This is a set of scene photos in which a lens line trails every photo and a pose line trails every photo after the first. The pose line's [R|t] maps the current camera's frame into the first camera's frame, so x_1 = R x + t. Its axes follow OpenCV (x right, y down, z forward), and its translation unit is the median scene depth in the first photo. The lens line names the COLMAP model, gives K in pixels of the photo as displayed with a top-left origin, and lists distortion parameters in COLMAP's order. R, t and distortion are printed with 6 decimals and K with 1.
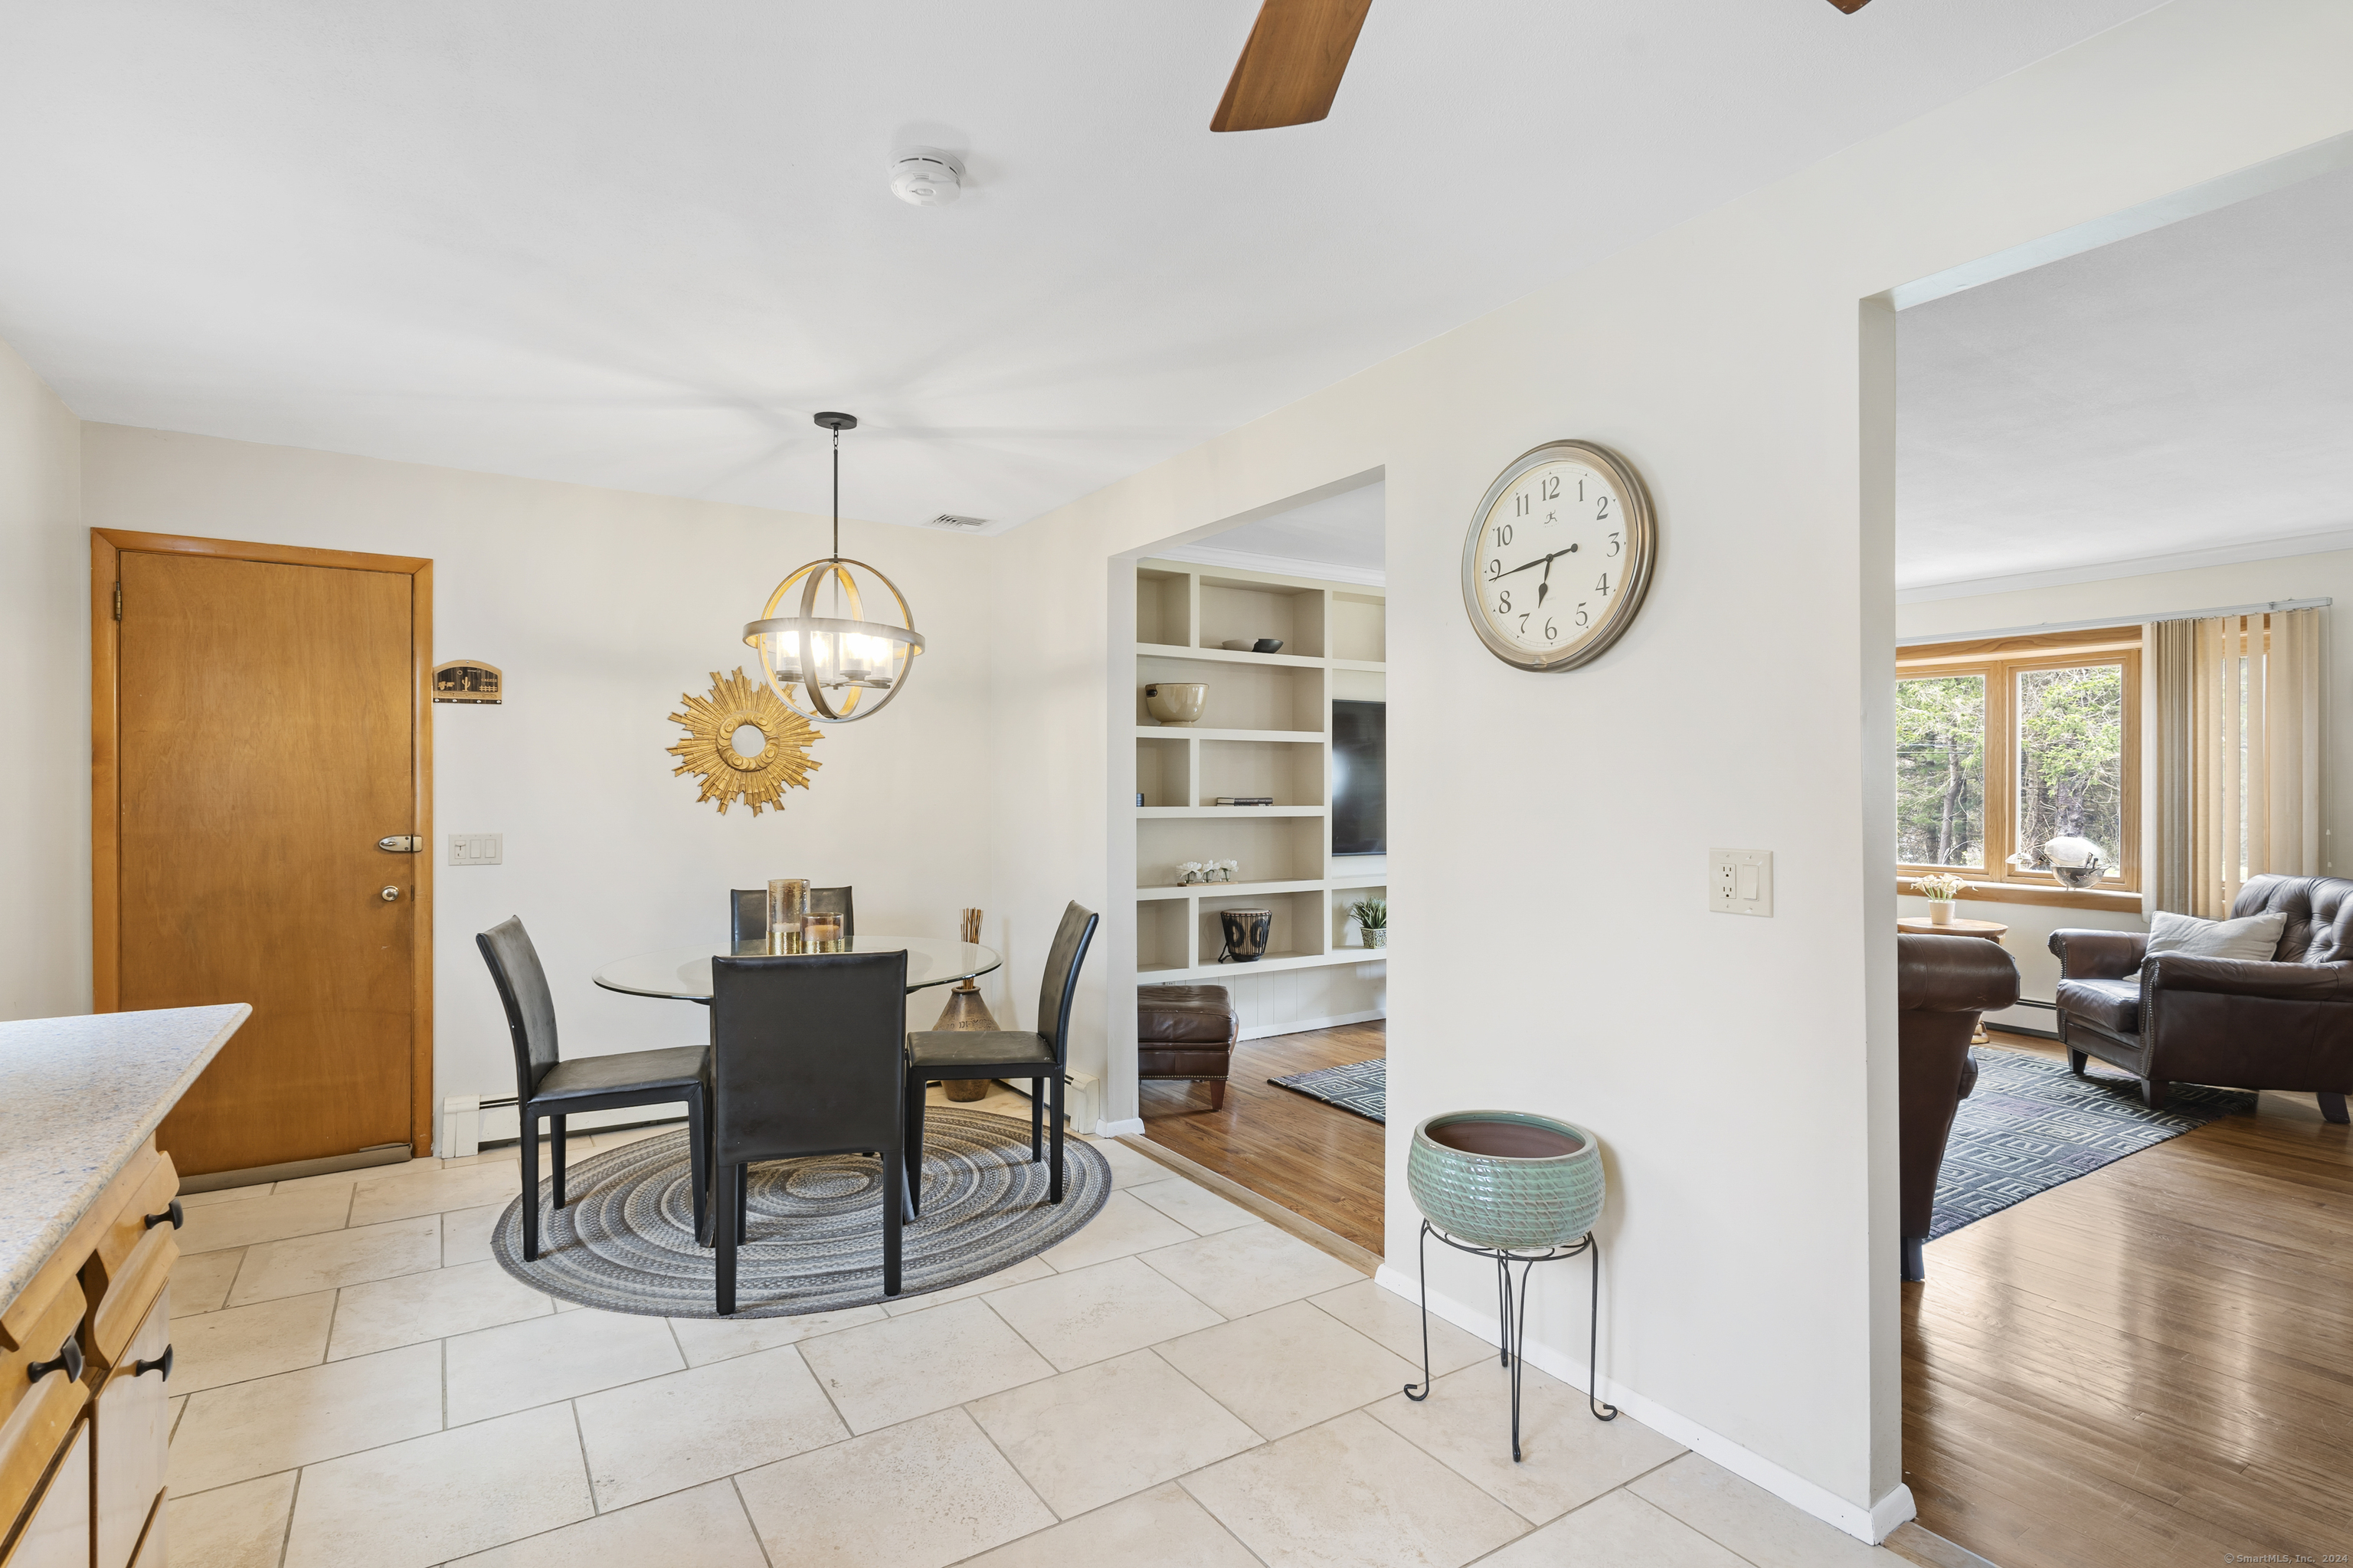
lens RADIAL K [[1145.3, 0, 1164.4], [0, 1145.3, 783.0], [0, 0, 1]] dist [0.005710, 0.000125]
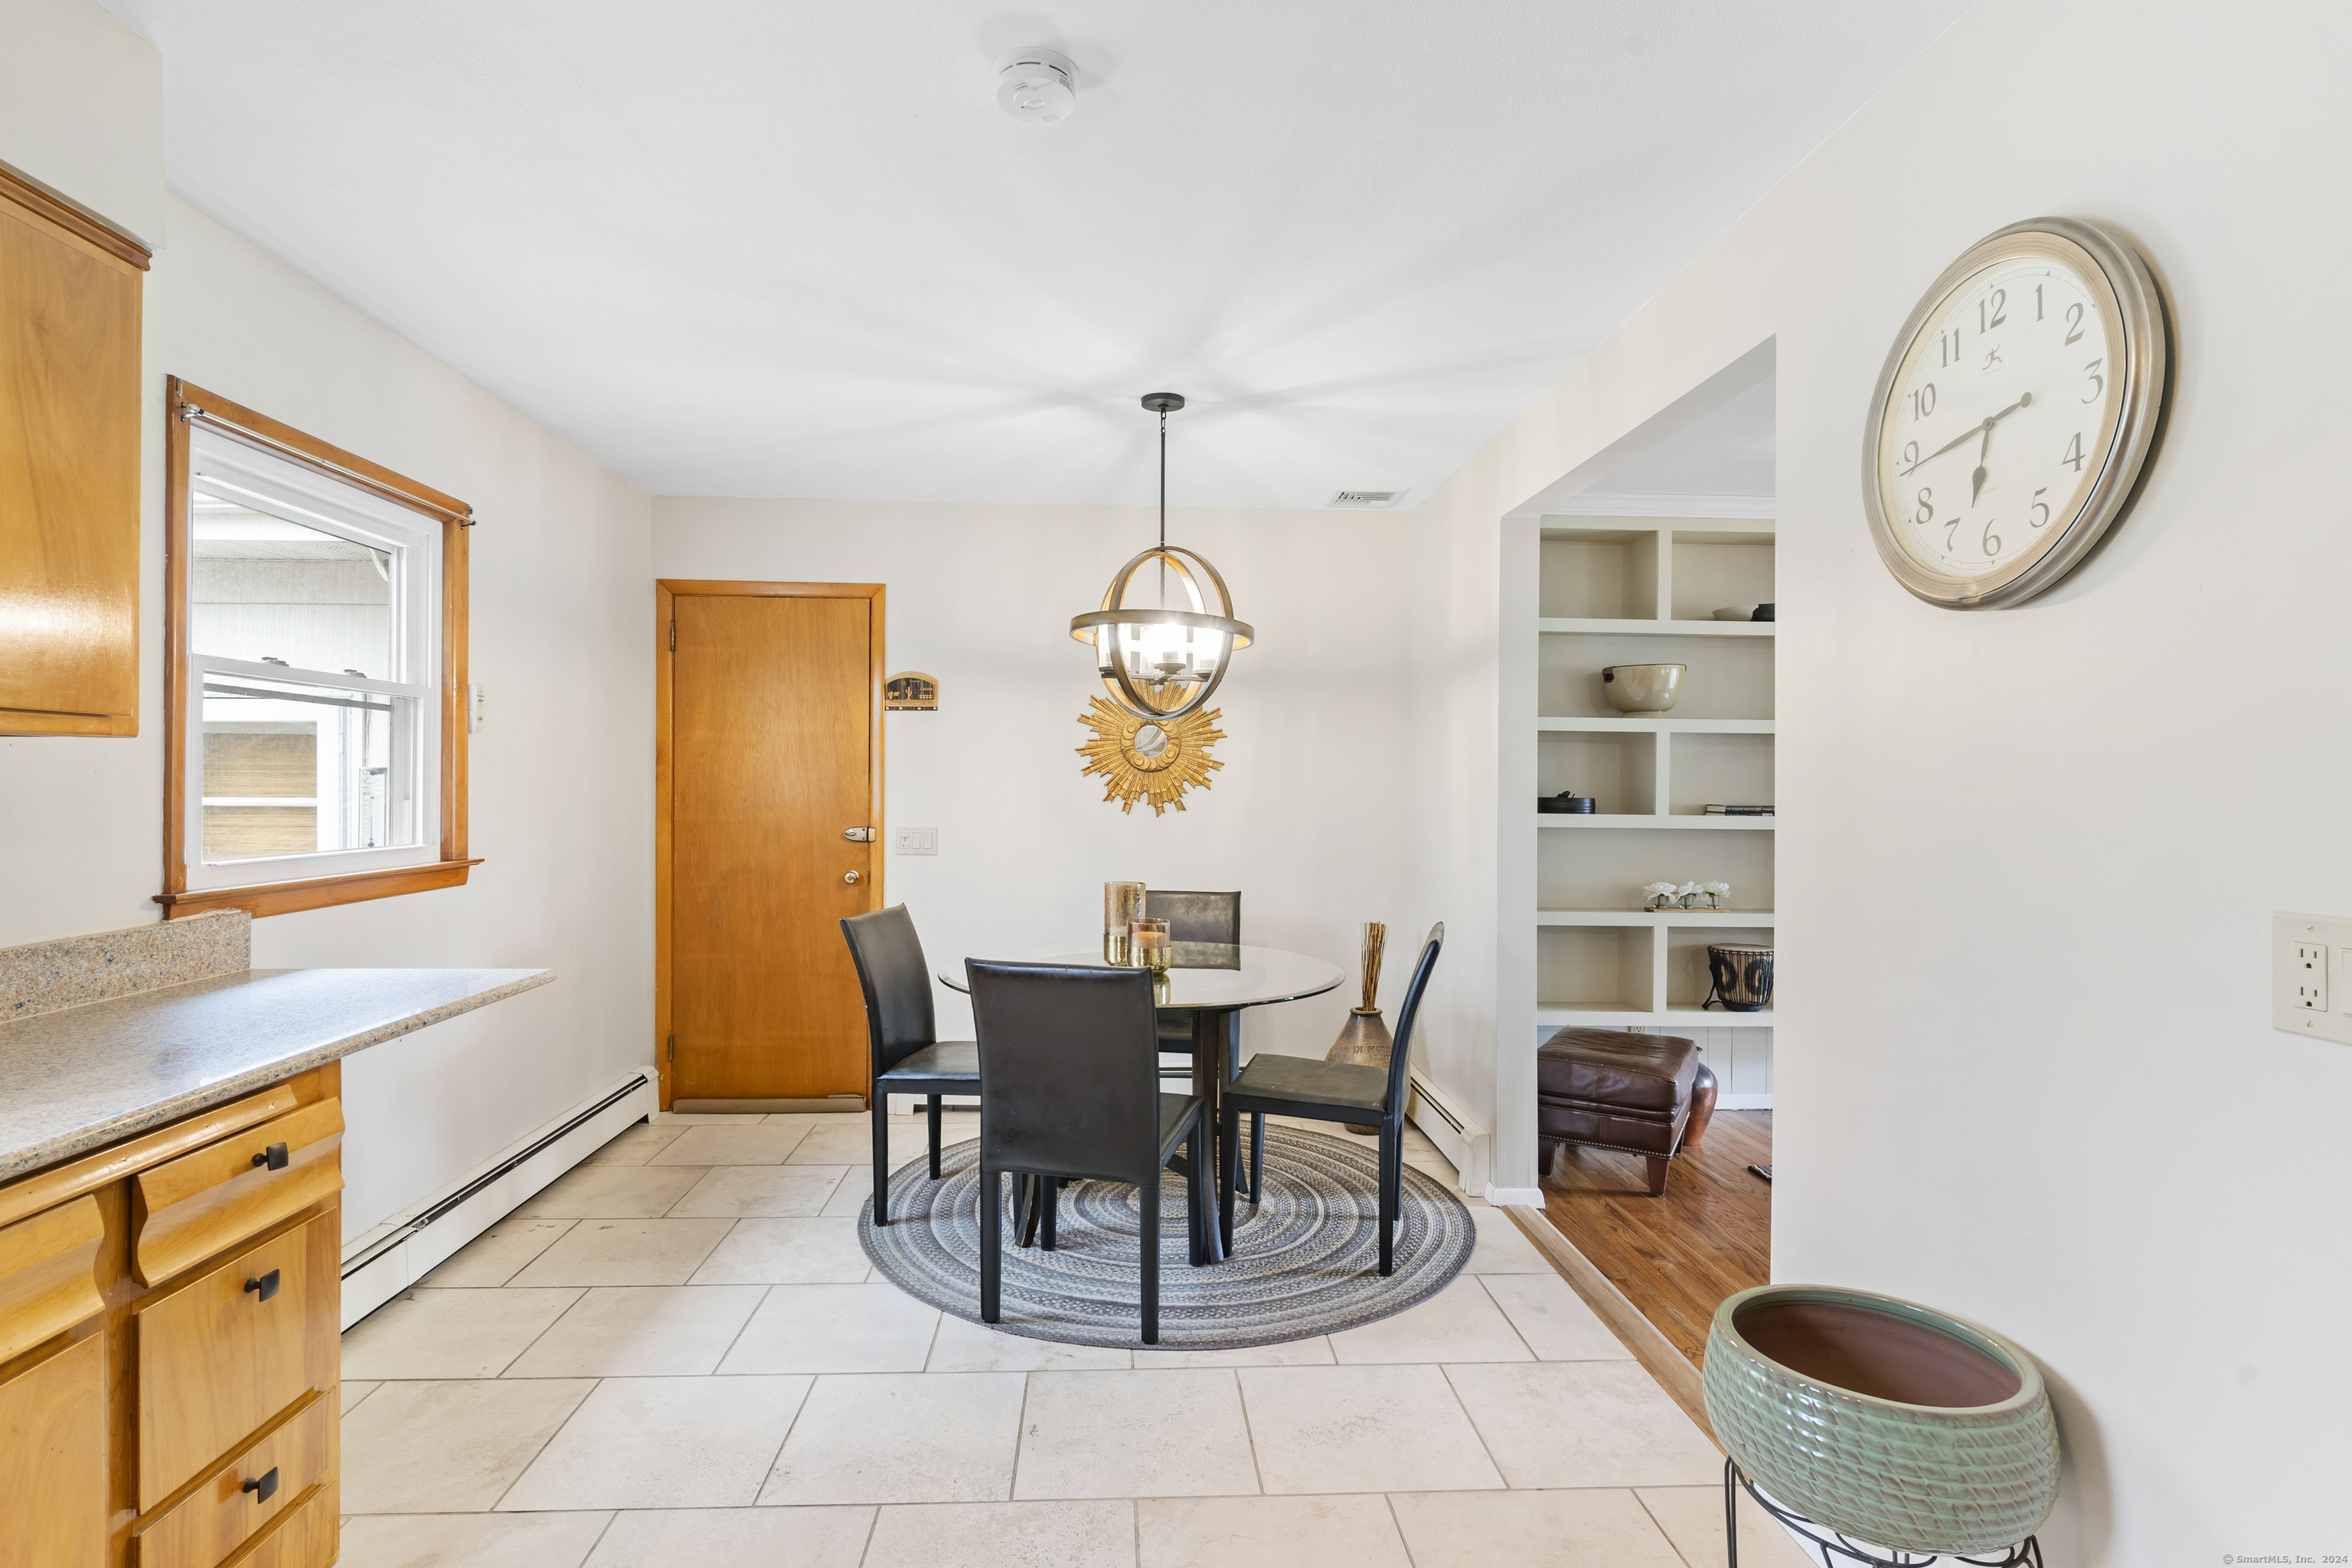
lens RADIAL K [[1144.8, 0, 1163.9], [0, 1144.8, 783.0], [0, 0, 1]] dist [0.005710, 0.000125]
pose [[0.869758, 0.005200, -0.493450, 0.145641], [-0.005974, 0.999982, 0.000007, -0.000081], [0.493442, 0.002942, 0.869774, 0.138214]]
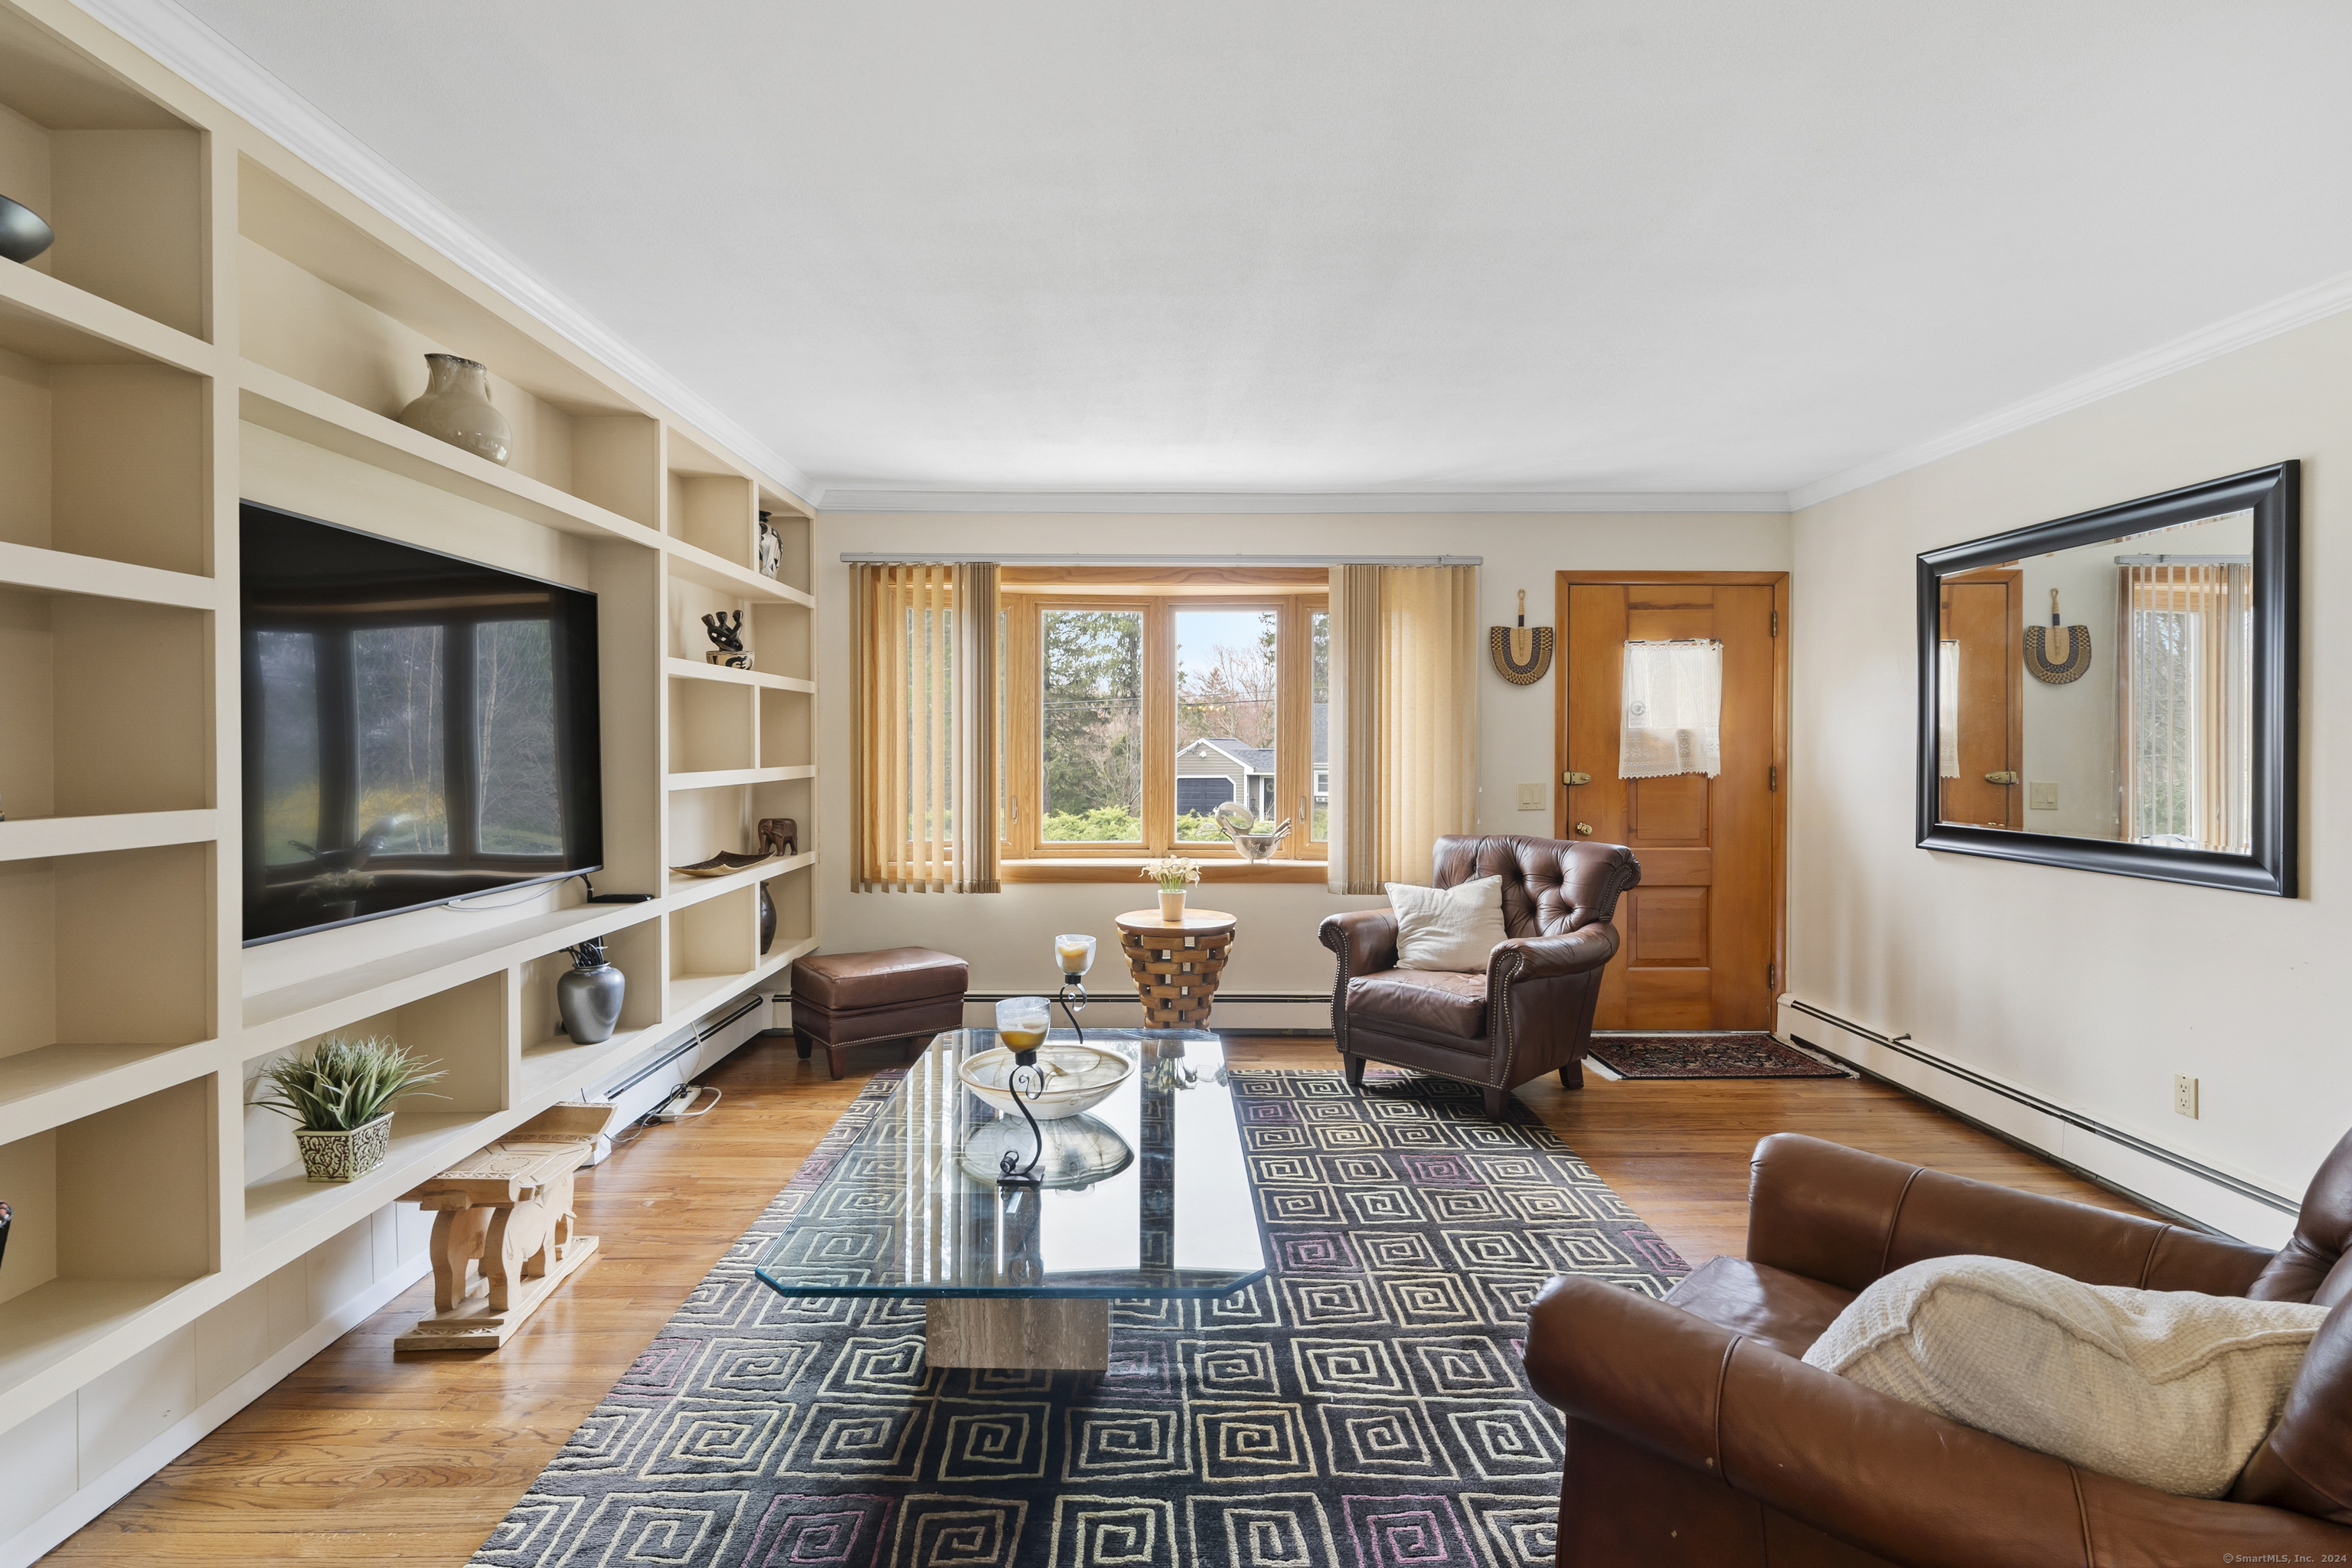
lens RADIAL K [[1148.3, 0, 1153.2], [0, 1148.3, 758.4], [0, 0, 1]] dist [0.000817, 0.000337]
pose [[0.532380, -0.011185, 0.846432, 0.008474], [-0.000216, 0.999911, 0.013349, 0.002235], [-0.846506, -0.007290, 0.532330, 0.792070]]
